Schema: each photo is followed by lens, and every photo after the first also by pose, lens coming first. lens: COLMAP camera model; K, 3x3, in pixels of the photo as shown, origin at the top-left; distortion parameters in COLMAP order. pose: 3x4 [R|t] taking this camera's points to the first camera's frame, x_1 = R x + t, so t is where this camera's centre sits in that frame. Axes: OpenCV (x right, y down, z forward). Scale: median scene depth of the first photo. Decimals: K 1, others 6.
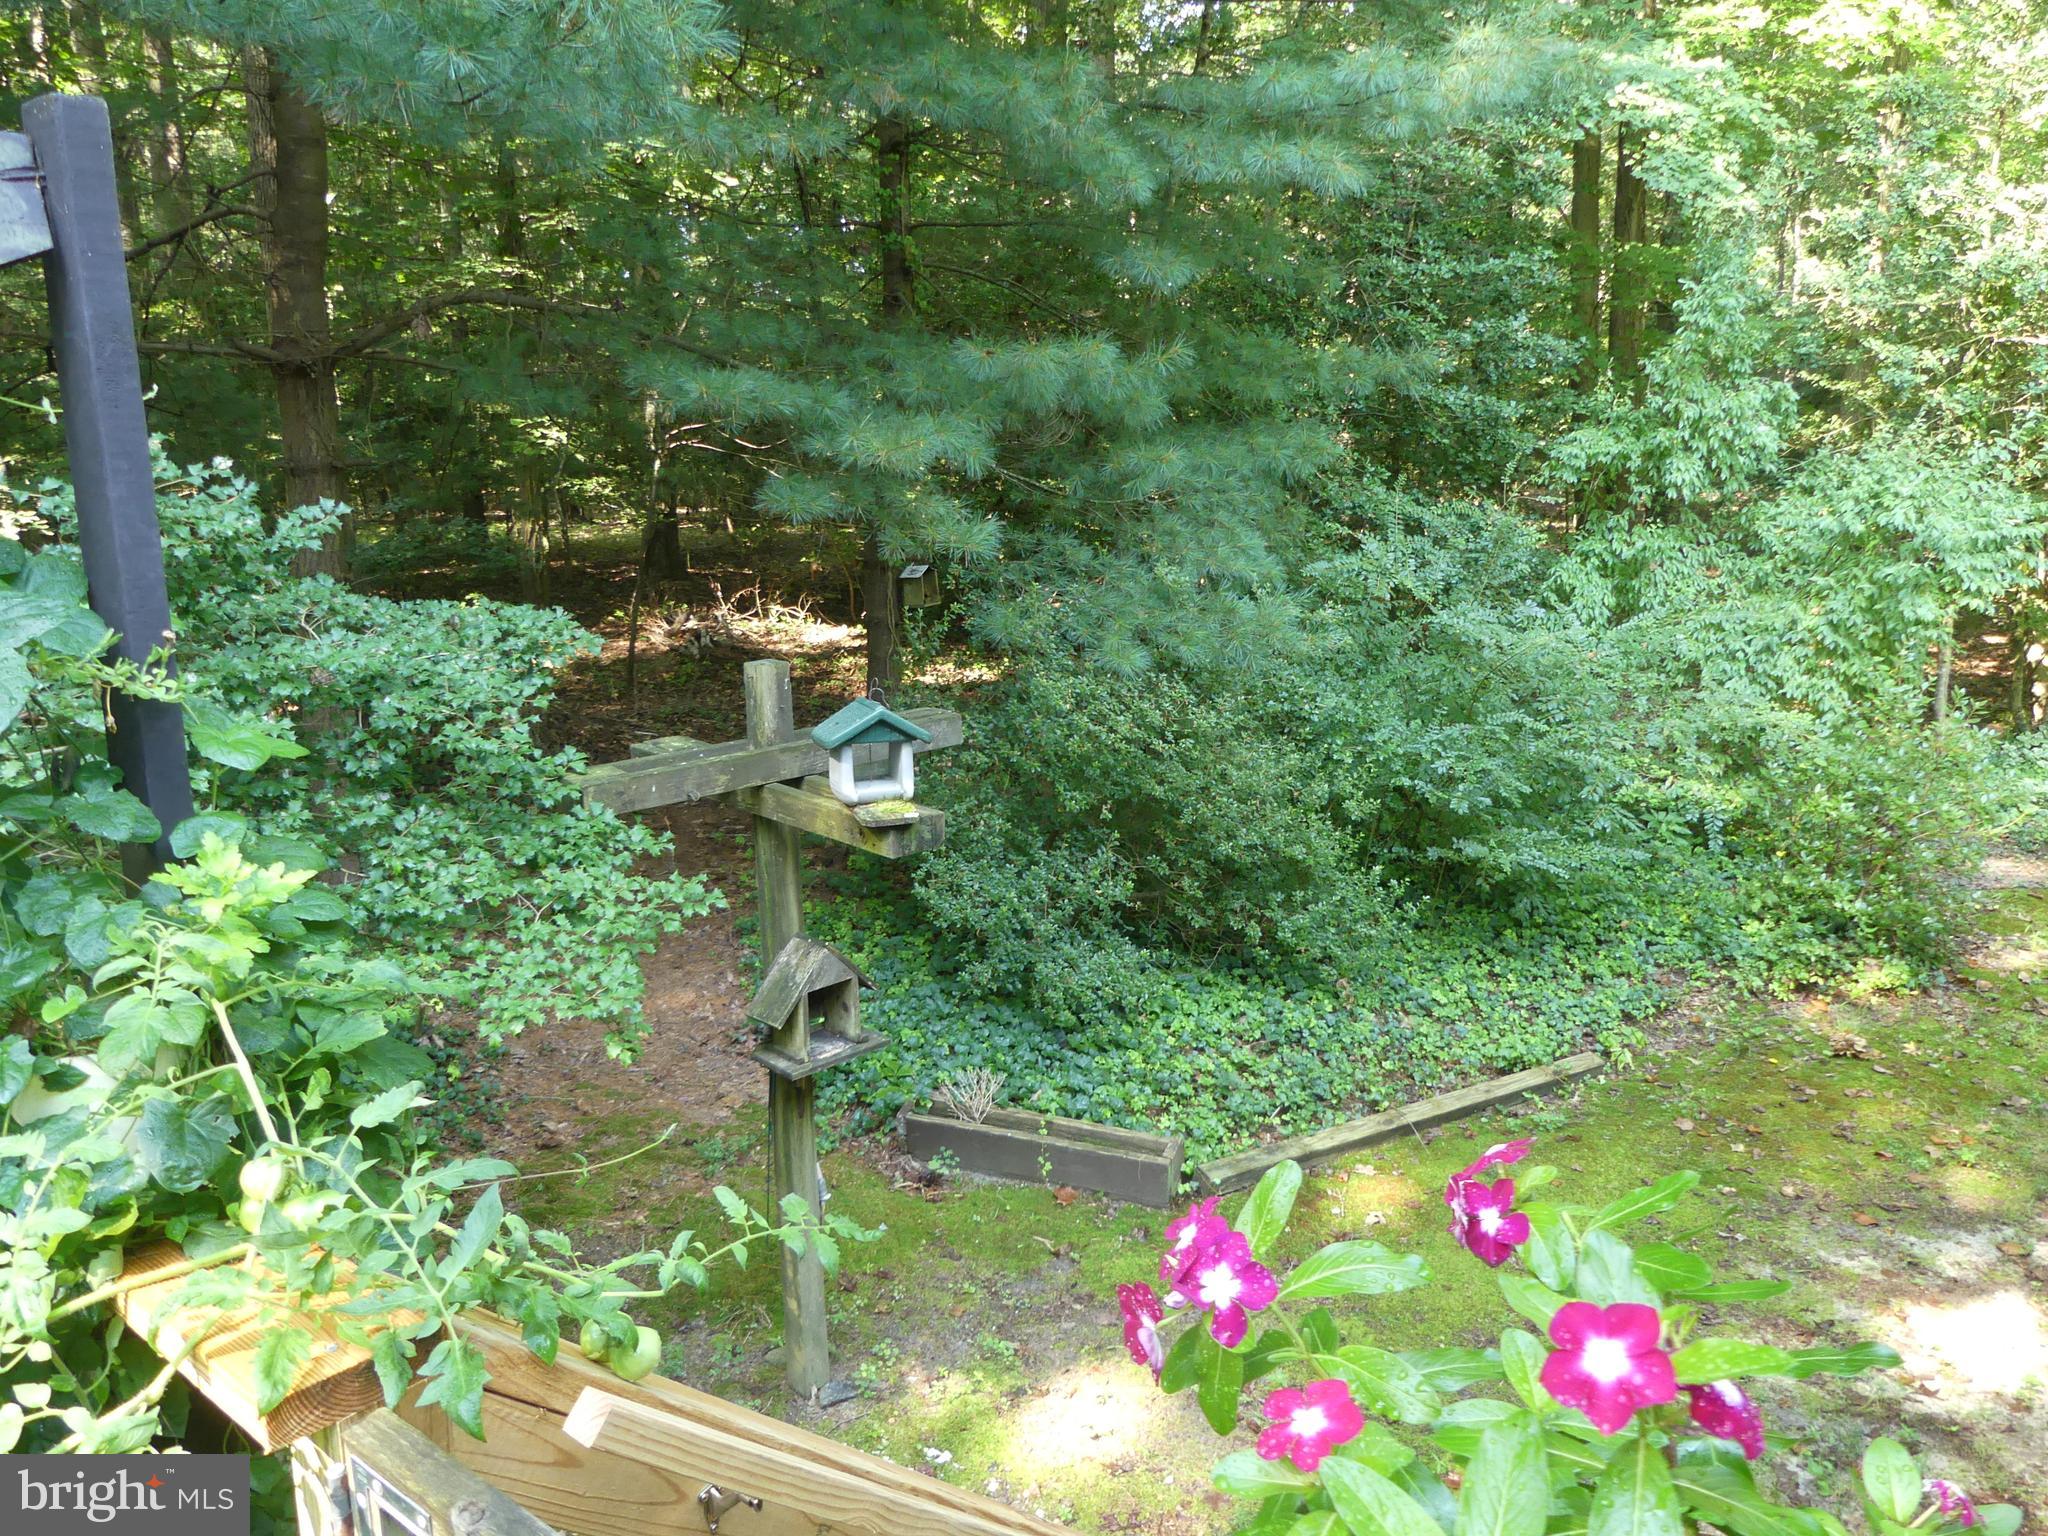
lens RADIAL K [[1547.2, 0, 1028.6], [0, 1547.2, 767.4], [0, 0, 1]] dist [-0.022409, 0.015989]
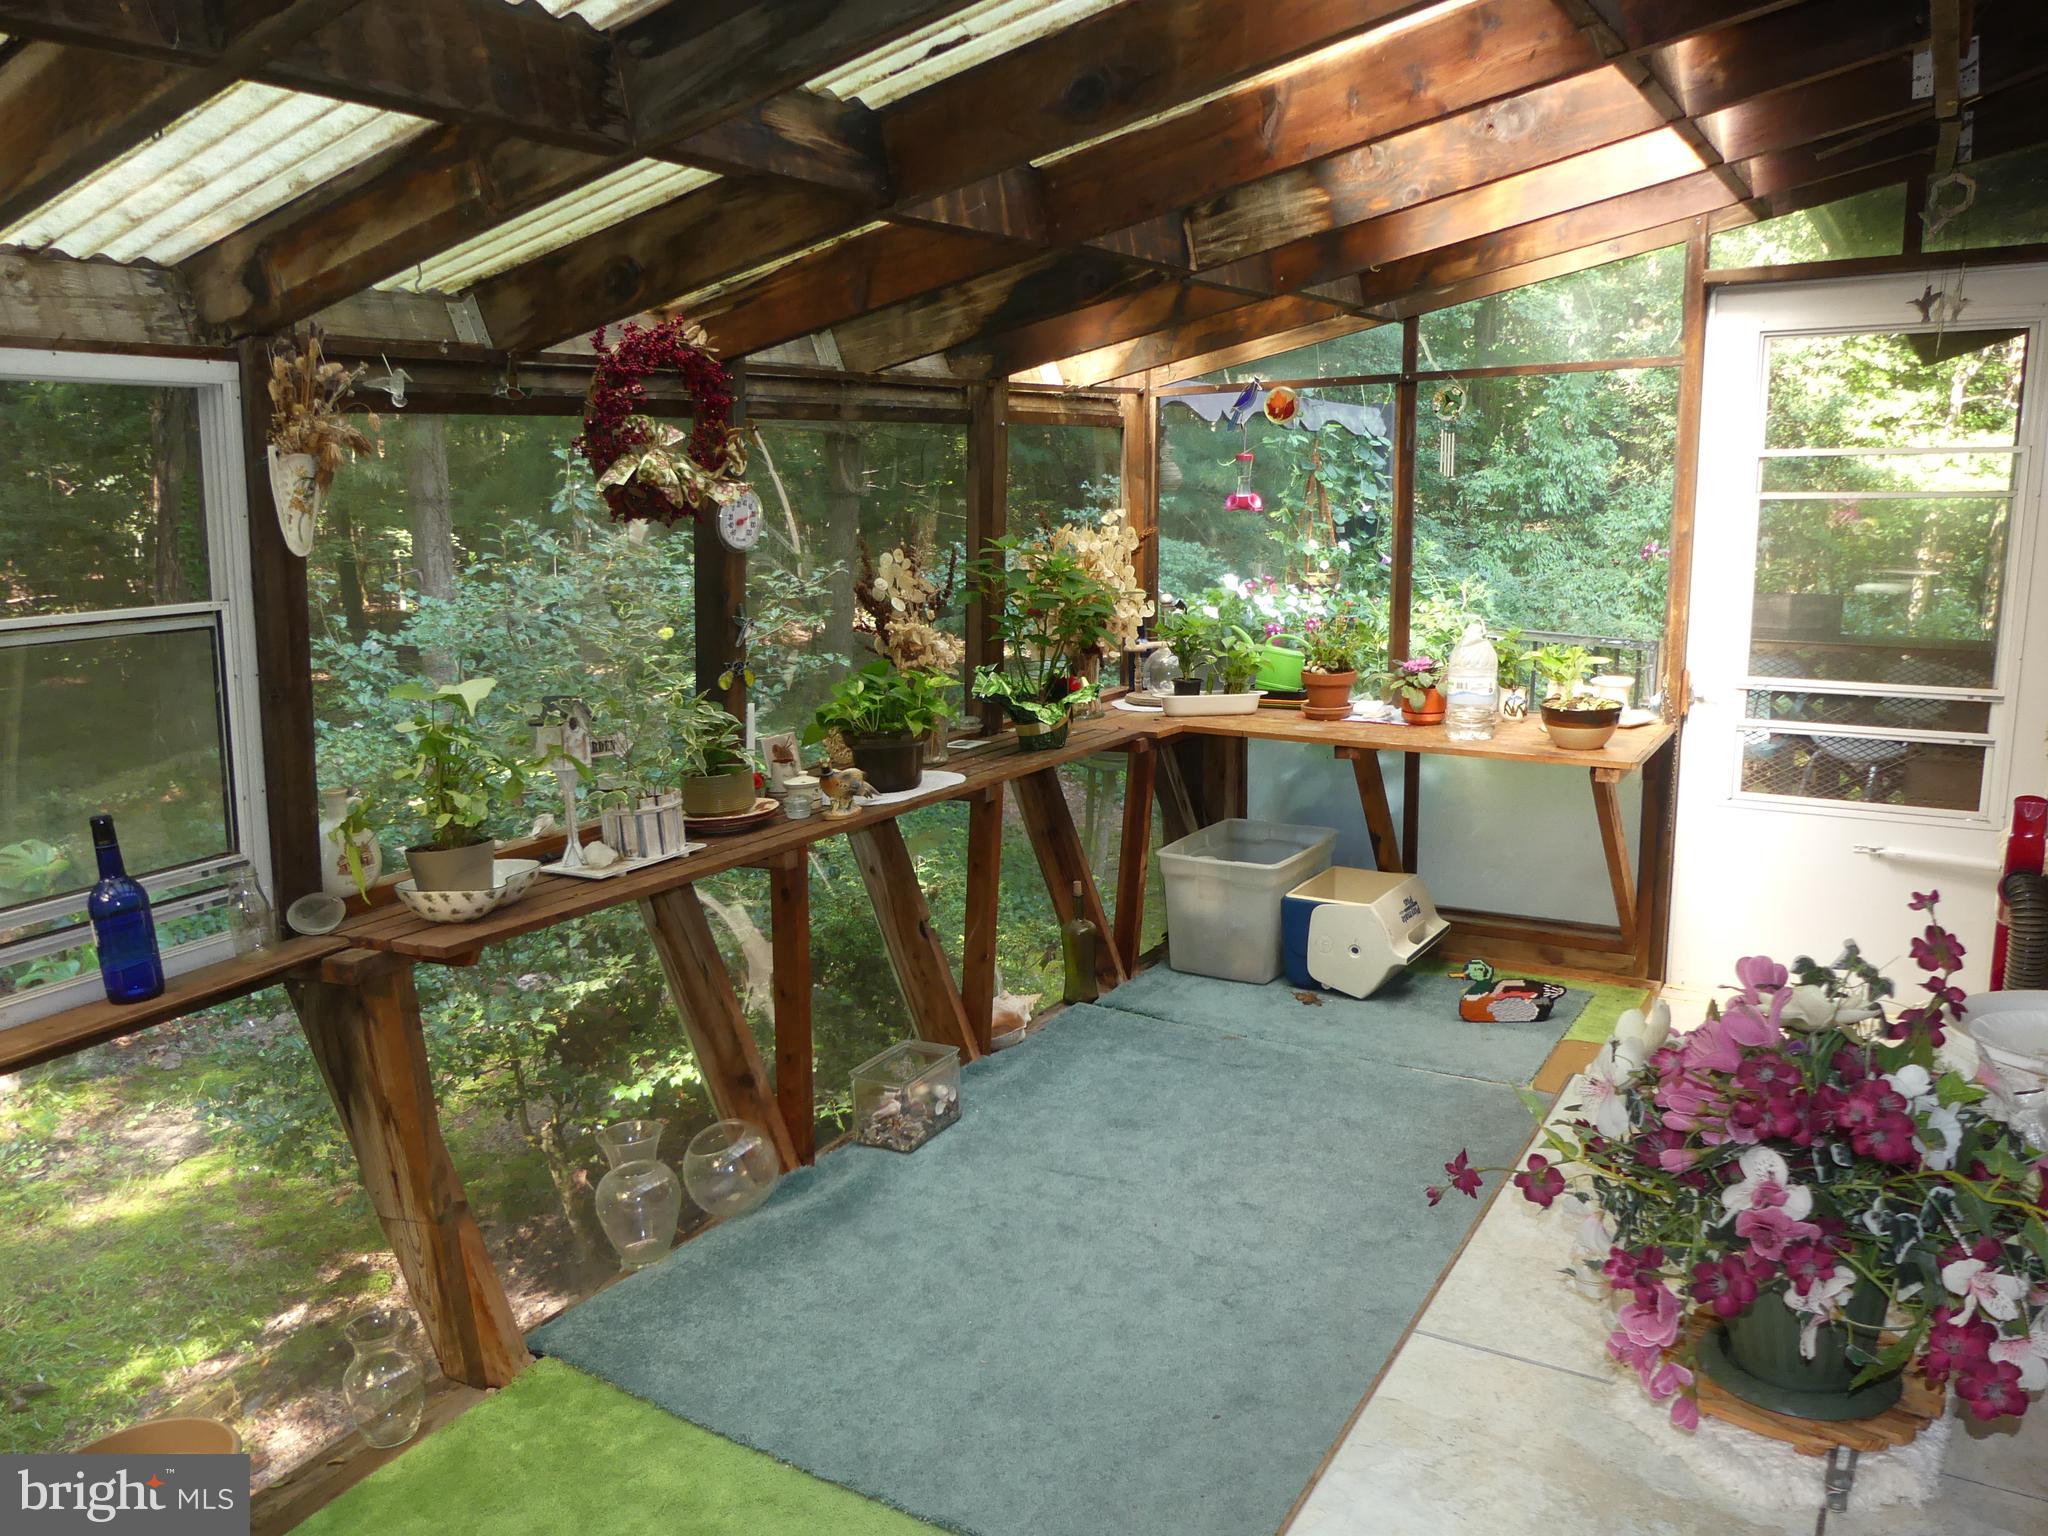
lens RADIAL K [[1547.2, 0, 1022.5], [0, 1547.2, 761.7], [0, 0, 1]] dist [-0.022409, 0.015989]
pose [[0.992578, -0.028293, 0.118270, -0.317318], [0.032129, 0.999014, -0.030649, 0.115916], [-0.117286, 0.034222, 0.992508, -0.515885]]
